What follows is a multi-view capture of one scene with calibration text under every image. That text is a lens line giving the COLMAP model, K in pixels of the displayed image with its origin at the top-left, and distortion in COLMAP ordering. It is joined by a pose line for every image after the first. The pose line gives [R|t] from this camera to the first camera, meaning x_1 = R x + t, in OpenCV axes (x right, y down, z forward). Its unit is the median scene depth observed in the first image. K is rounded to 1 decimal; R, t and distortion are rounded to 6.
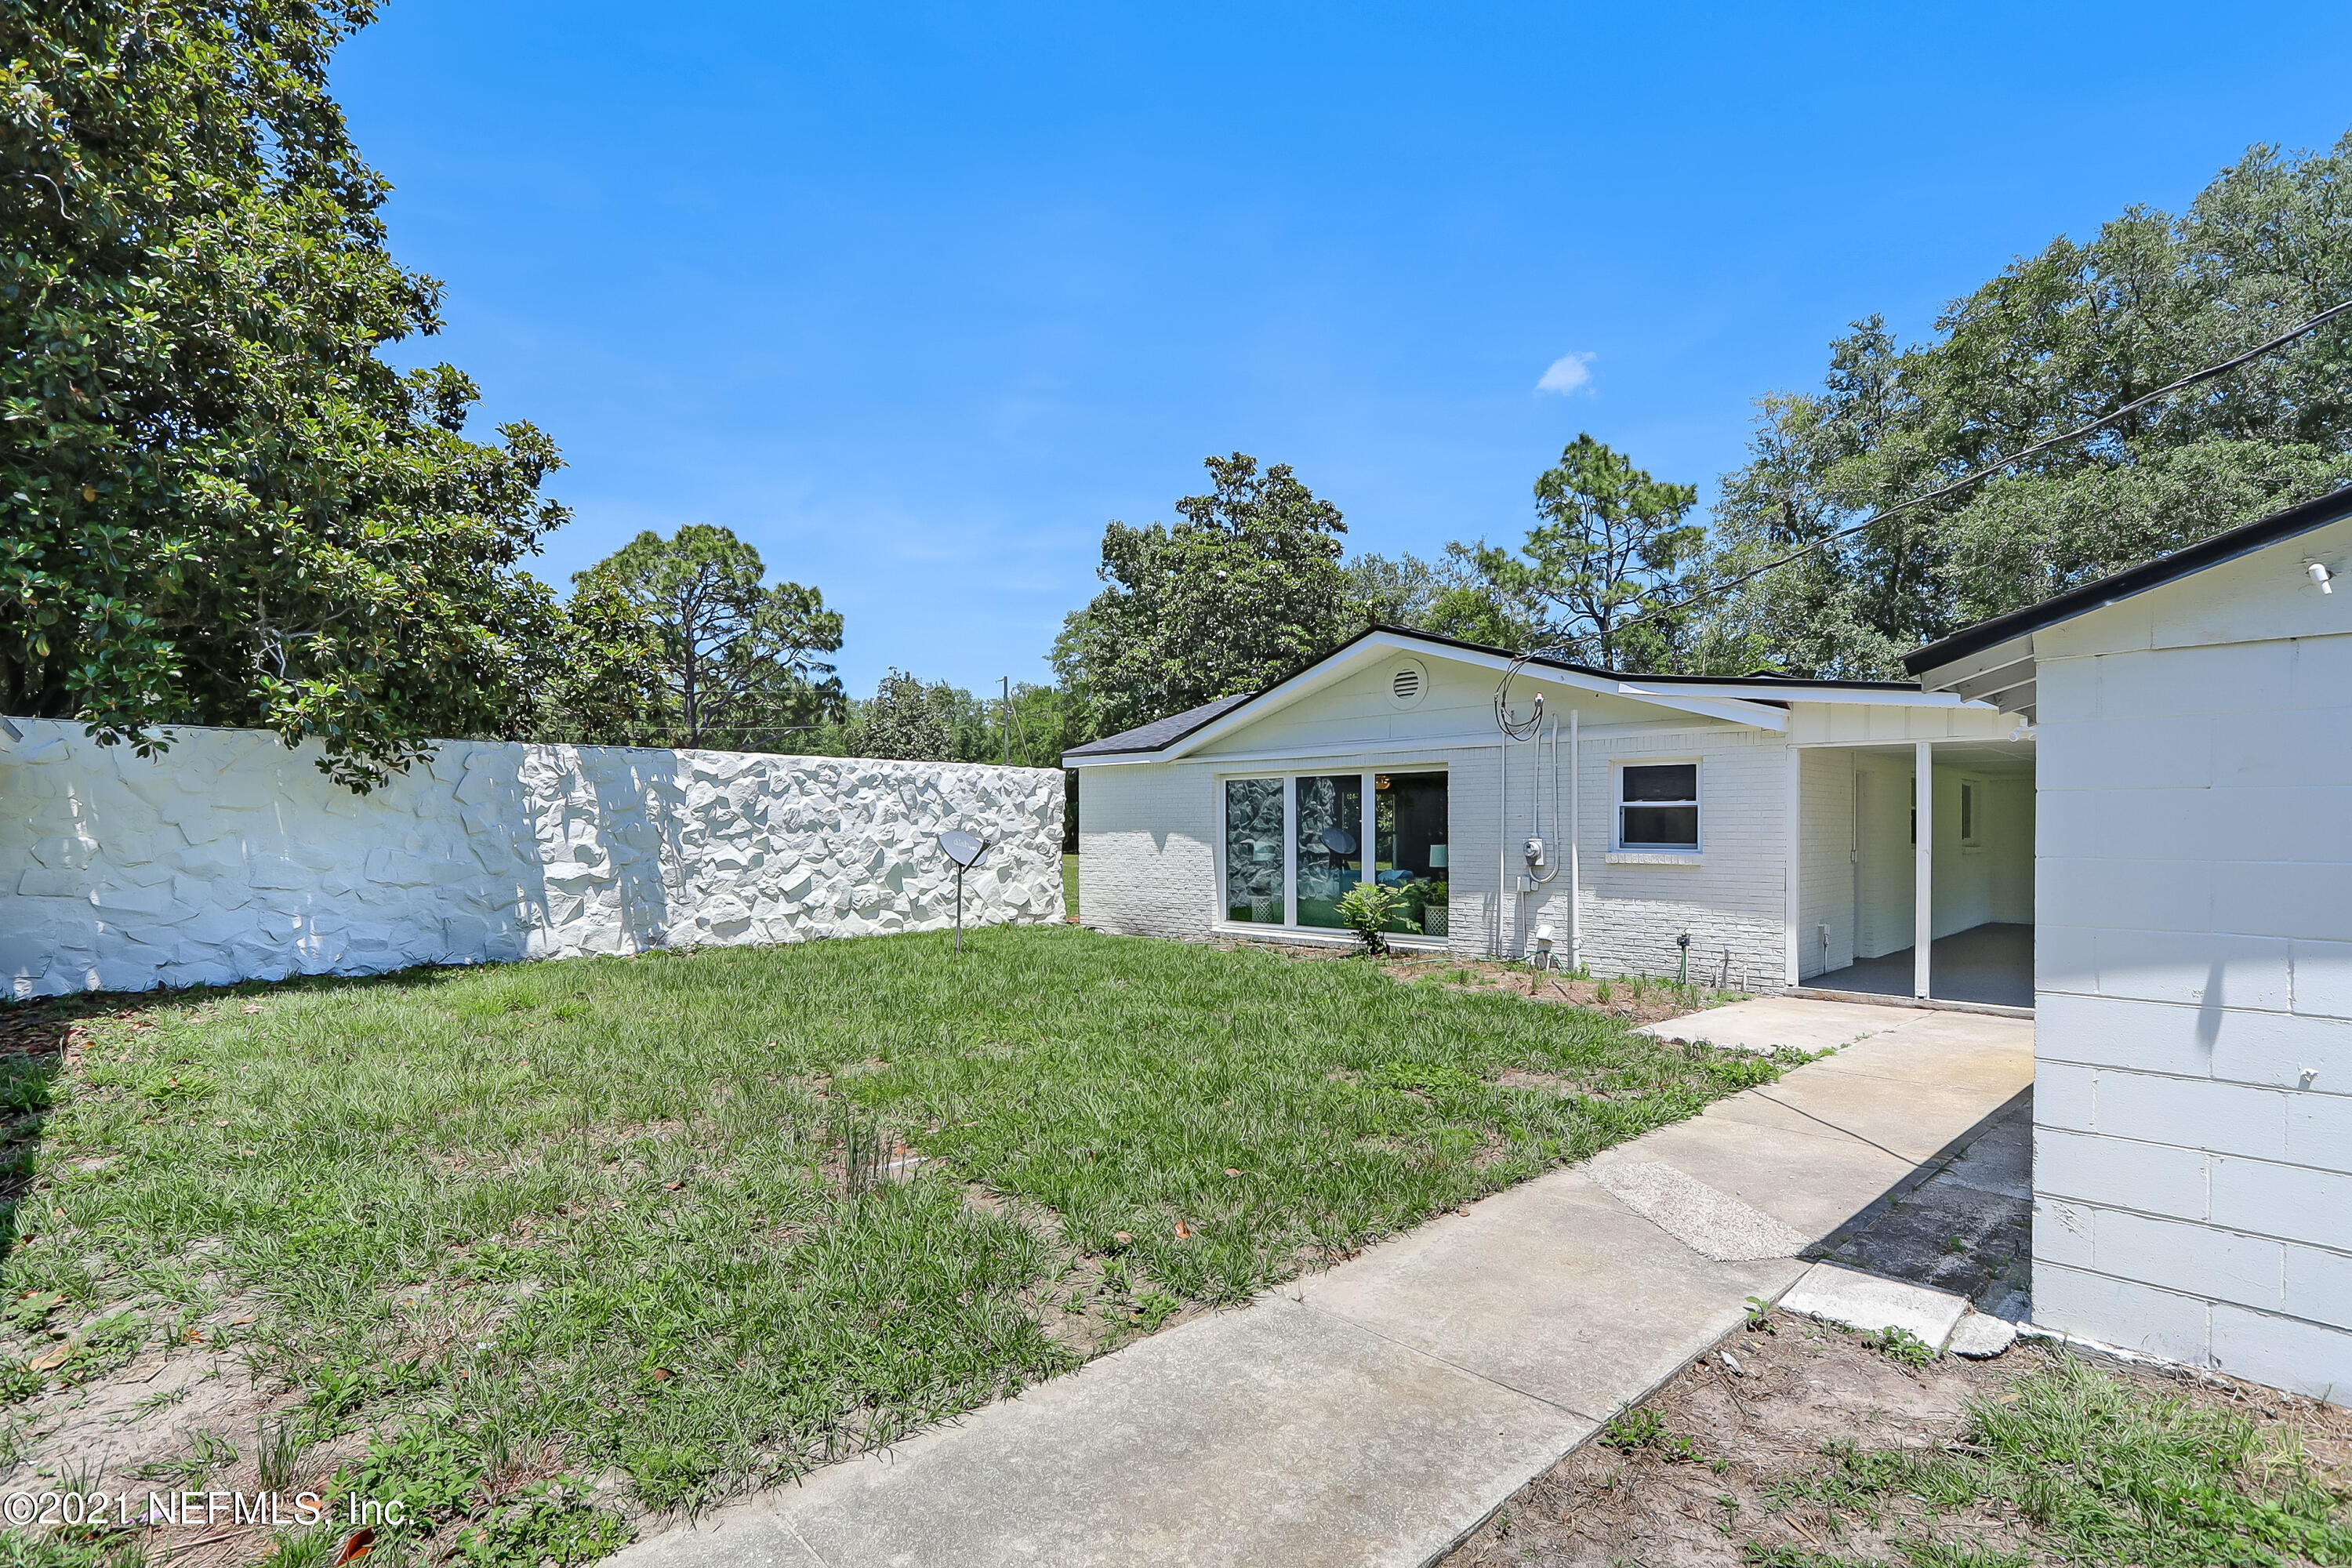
lens RADIAL K [[1106.0, 0, 1163.8], [0, 1106.0, 790.4], [0, 0, 1]] dist [-0.000727, 0.001536]
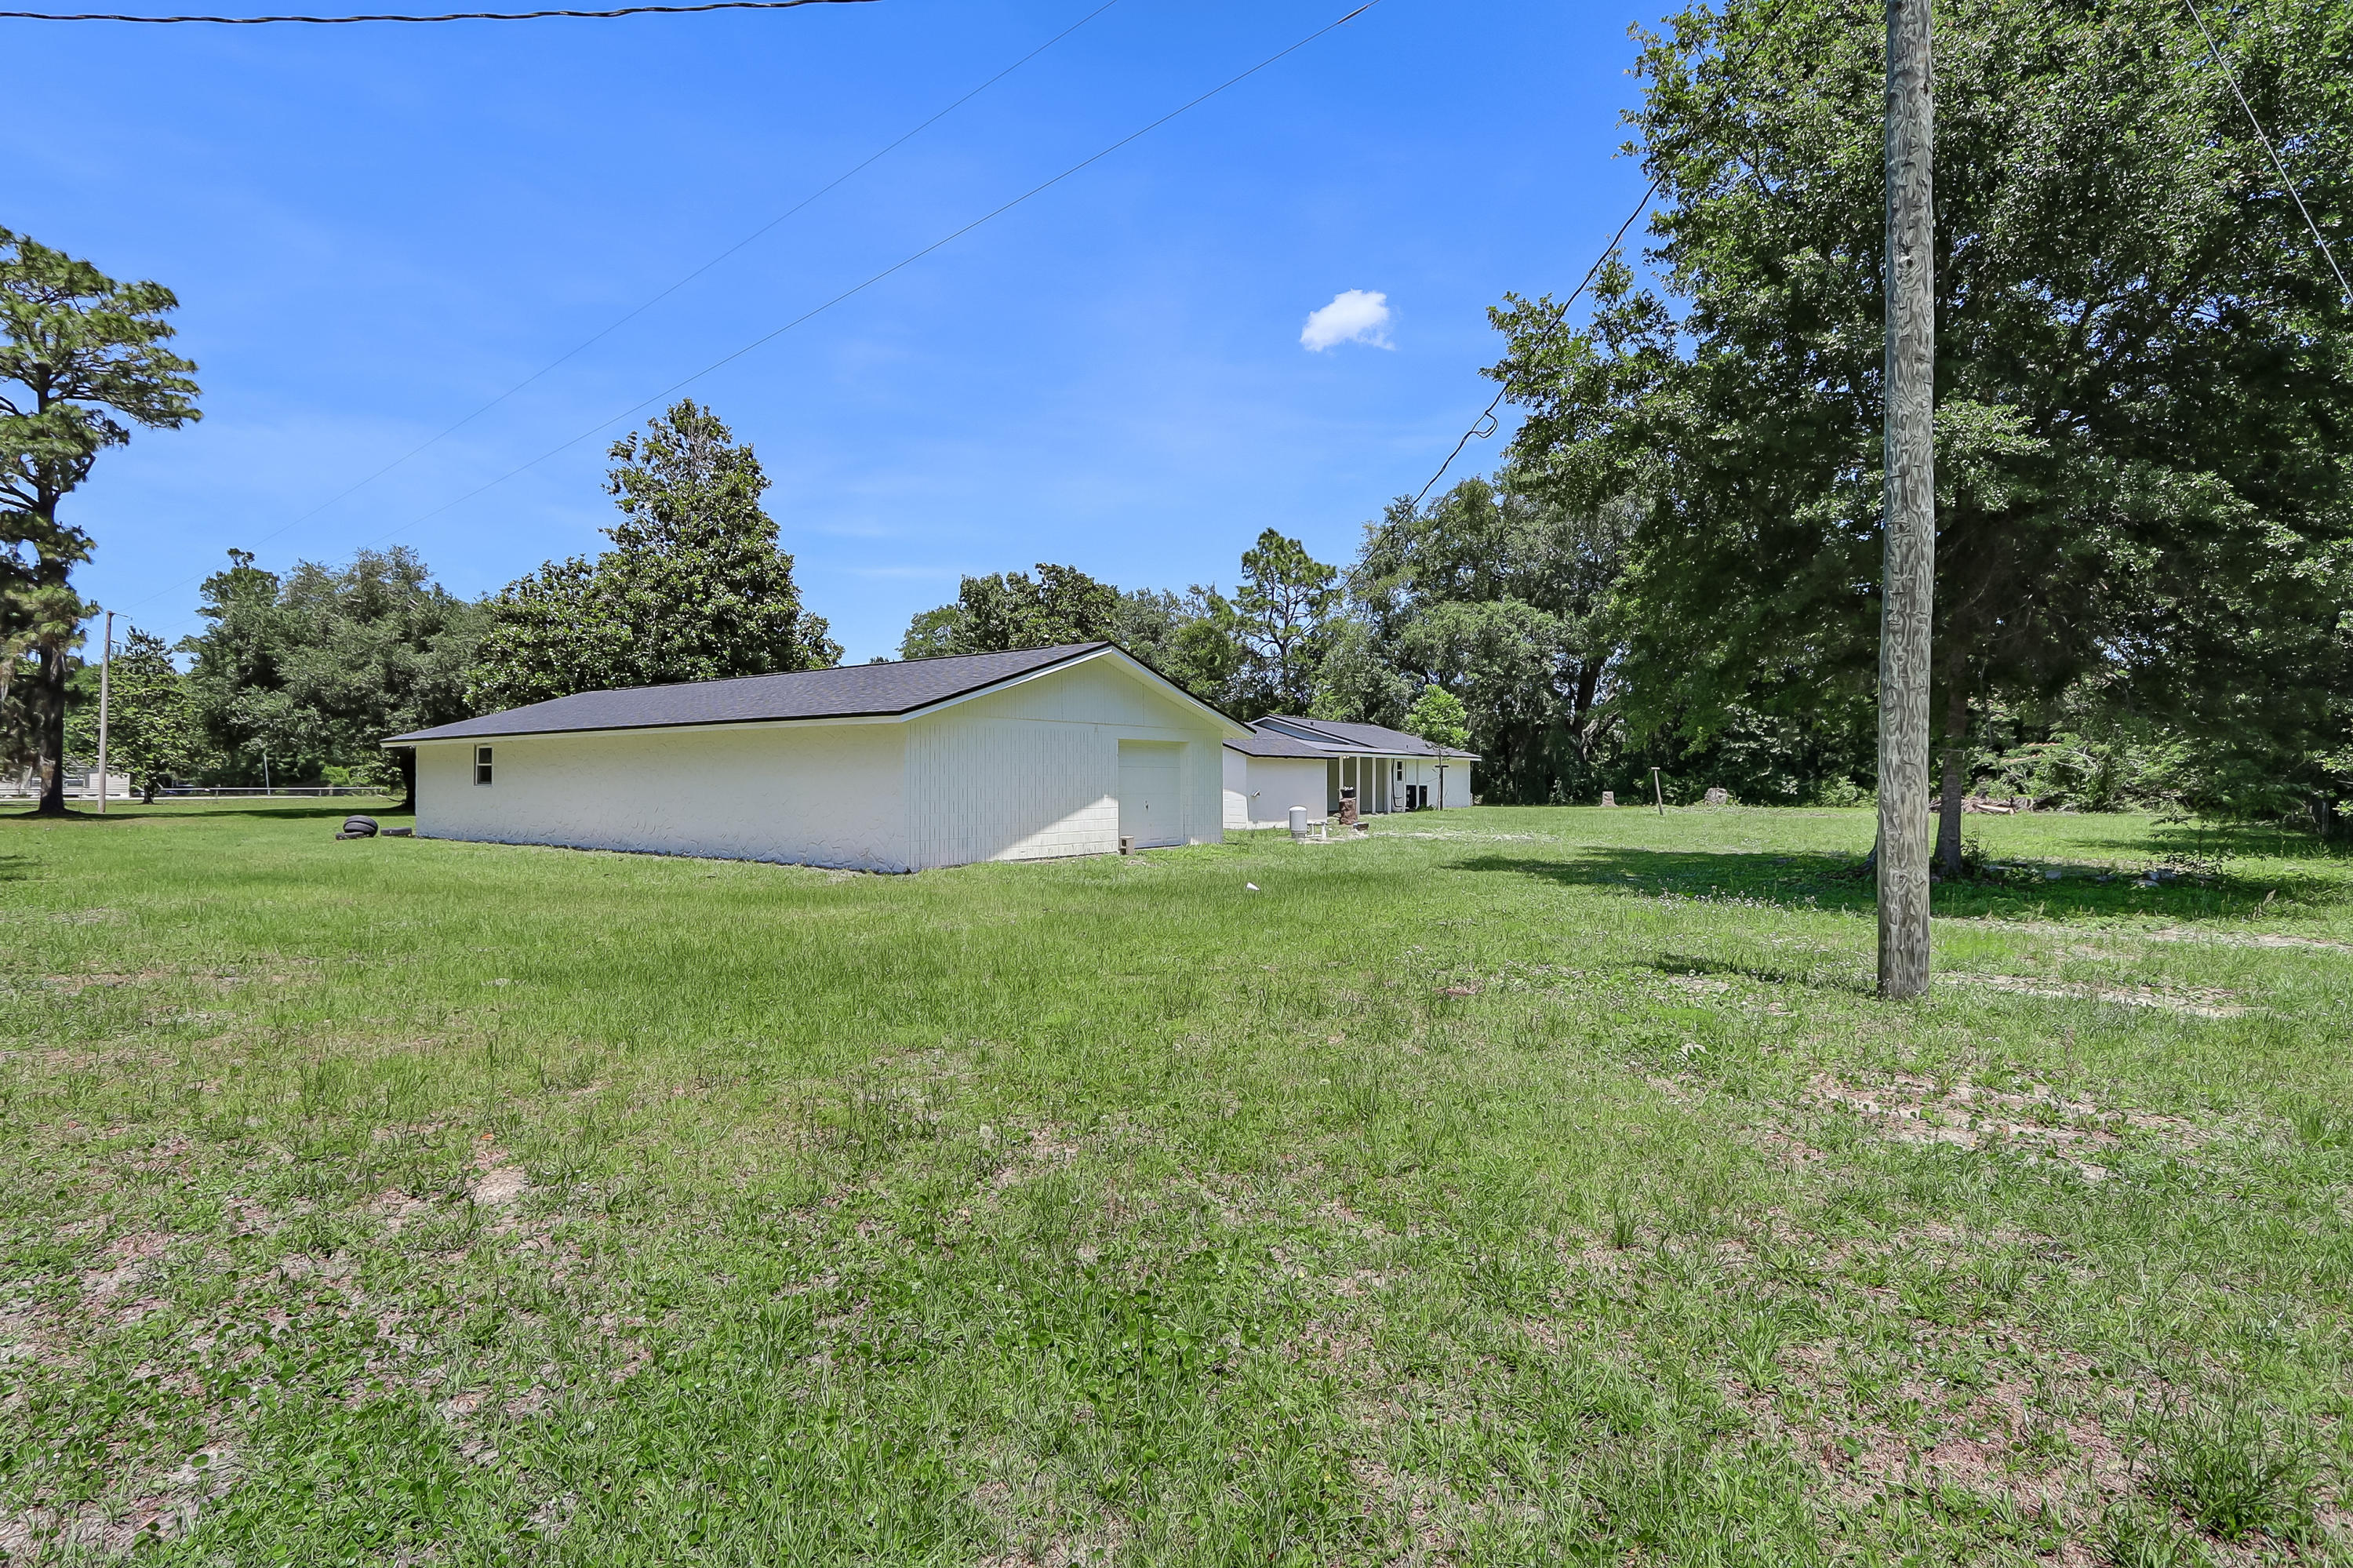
lens RADIAL K [[1106.6, 0, 1164.3], [0, 1106.6, 790.4], [0, 0, 1]] dist [-0.000727, 0.001536]
pose [[0.983907, 0.003703, 0.178642, -0.051107], [-0.011678, 0.998980, 0.043613, -0.013979], [-0.178298, -0.044997, 0.982947, -0.540533]]
